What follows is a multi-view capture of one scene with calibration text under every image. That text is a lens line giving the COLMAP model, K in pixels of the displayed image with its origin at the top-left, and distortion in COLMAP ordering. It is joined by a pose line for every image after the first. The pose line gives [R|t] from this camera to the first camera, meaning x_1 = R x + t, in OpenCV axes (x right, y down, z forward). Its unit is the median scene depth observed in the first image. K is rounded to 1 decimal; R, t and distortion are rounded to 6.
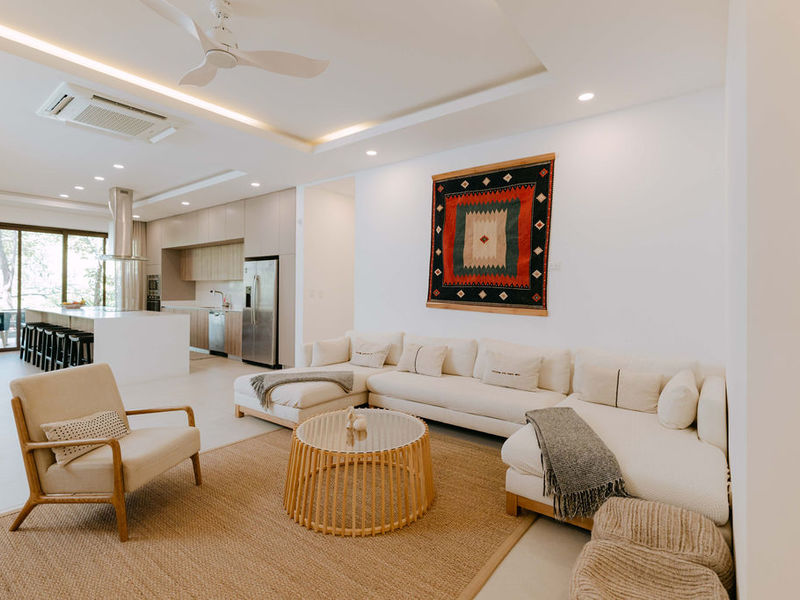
lens RADIAL K [[406.4, 0, 402.7], [0, 406.4, 291.1], [0, 0, 1]] dist [0.000151, 0.003383]
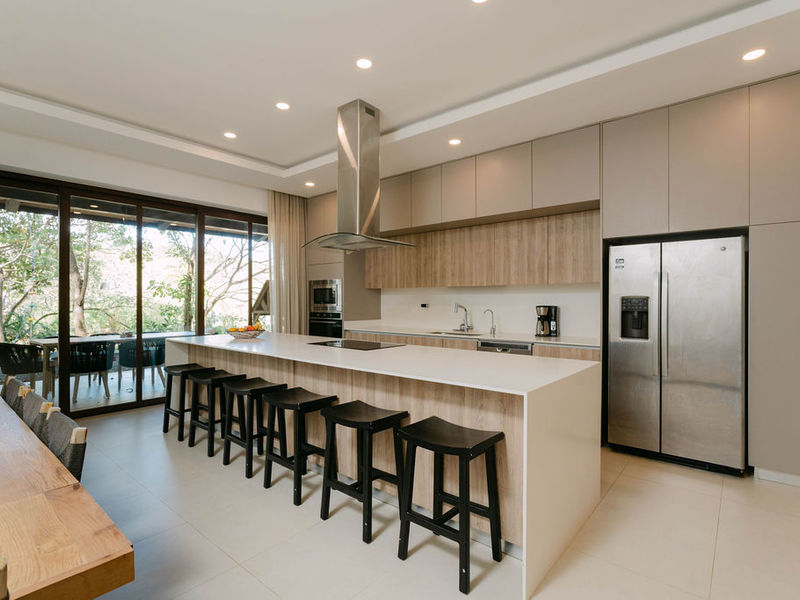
lens RADIAL K [[406.4, 0, 399.3], [0, 406.4, 306.8], [0, 0, 1]] dist [0.000151, 0.003383]
pose [[0.999294, -0.008298, -0.036632, -0.572792], [0.008802, 0.999868, 0.013623, -0.007029], [0.036514, -0.013936, 0.999236, 0.446531]]
